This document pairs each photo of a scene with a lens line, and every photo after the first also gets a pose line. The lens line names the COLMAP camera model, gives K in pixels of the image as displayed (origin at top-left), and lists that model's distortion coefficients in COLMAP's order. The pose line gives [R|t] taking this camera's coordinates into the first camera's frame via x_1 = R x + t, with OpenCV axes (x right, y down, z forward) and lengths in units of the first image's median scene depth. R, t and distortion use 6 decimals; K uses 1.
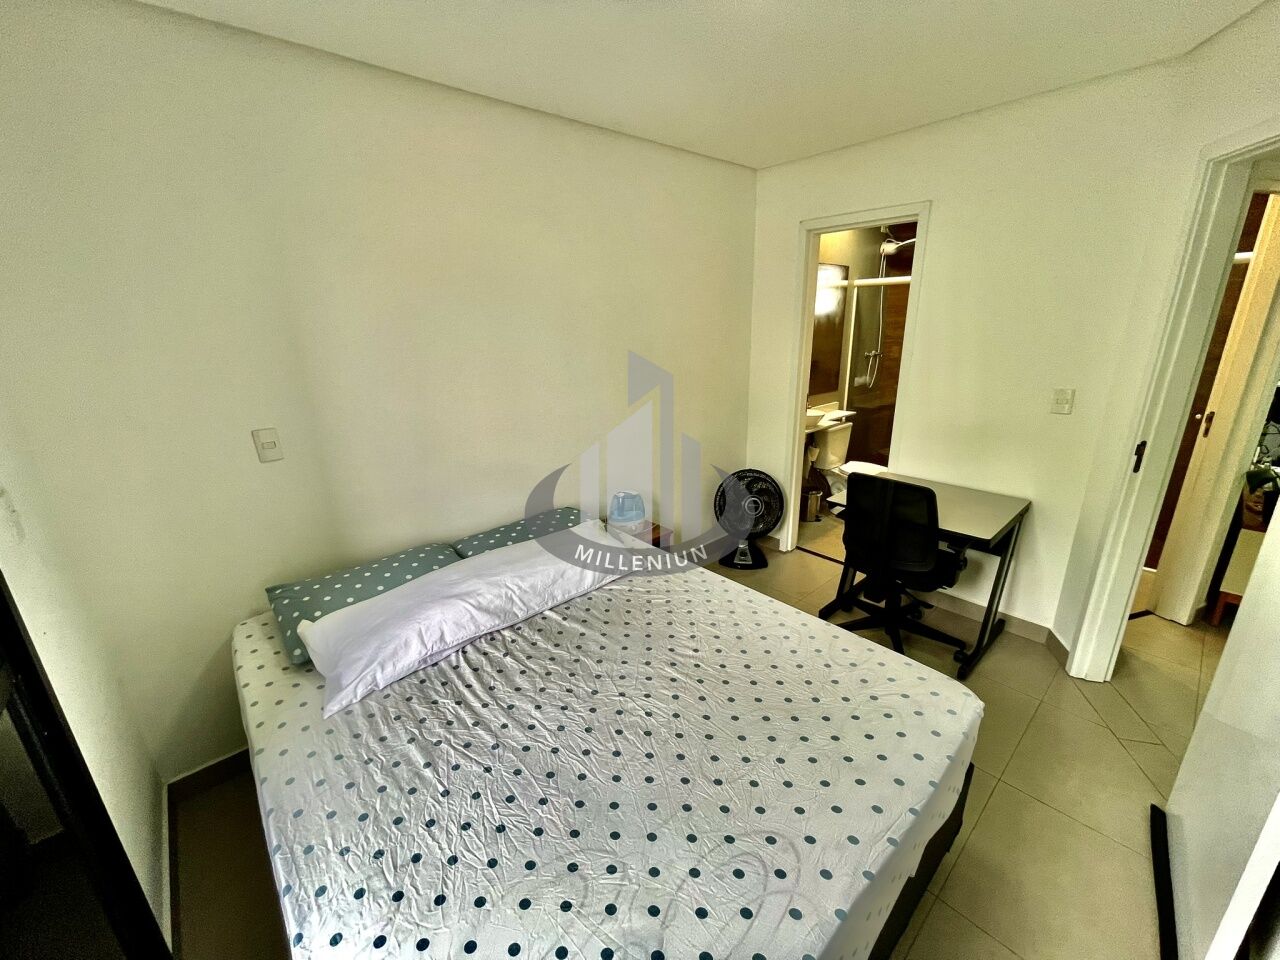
lens RADIAL K [[516.7, 0, 636.7], [0, 516.7, 479.9], [0, 0, 1]] dist [-0.000903, 0.000010]
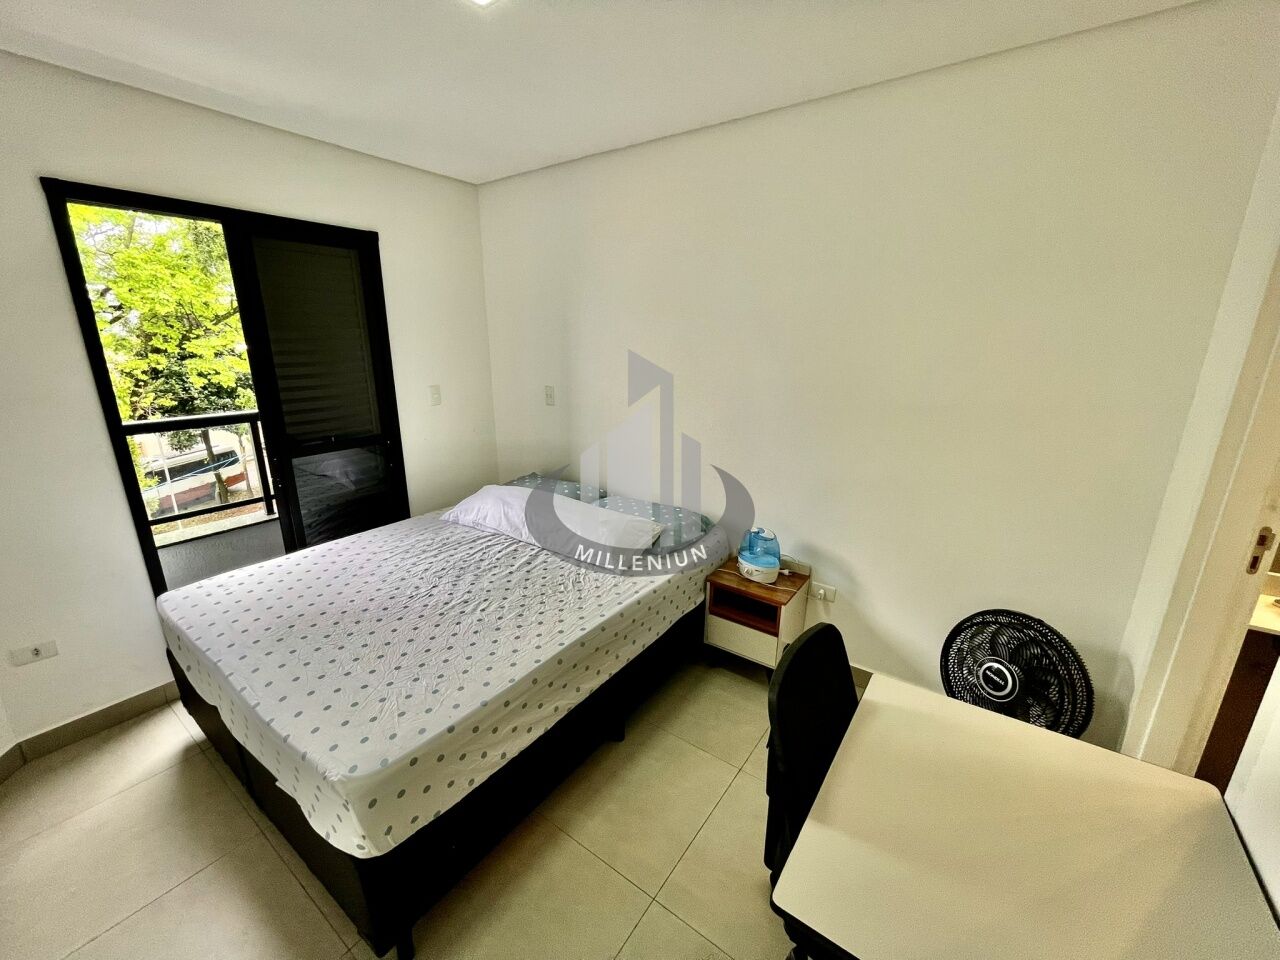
lens RADIAL K [[517.0, 0, 640.0], [0, 517.0, 480.0], [0, 0, 1]] dist [-0.008163, 0.000244]
pose [[0.217941, 0.276742, -0.935904, 1.220277], [-0.290368, 0.933916, 0.208537, -0.289348], [0.931766, 0.226308, 0.283895, 0.957197]]
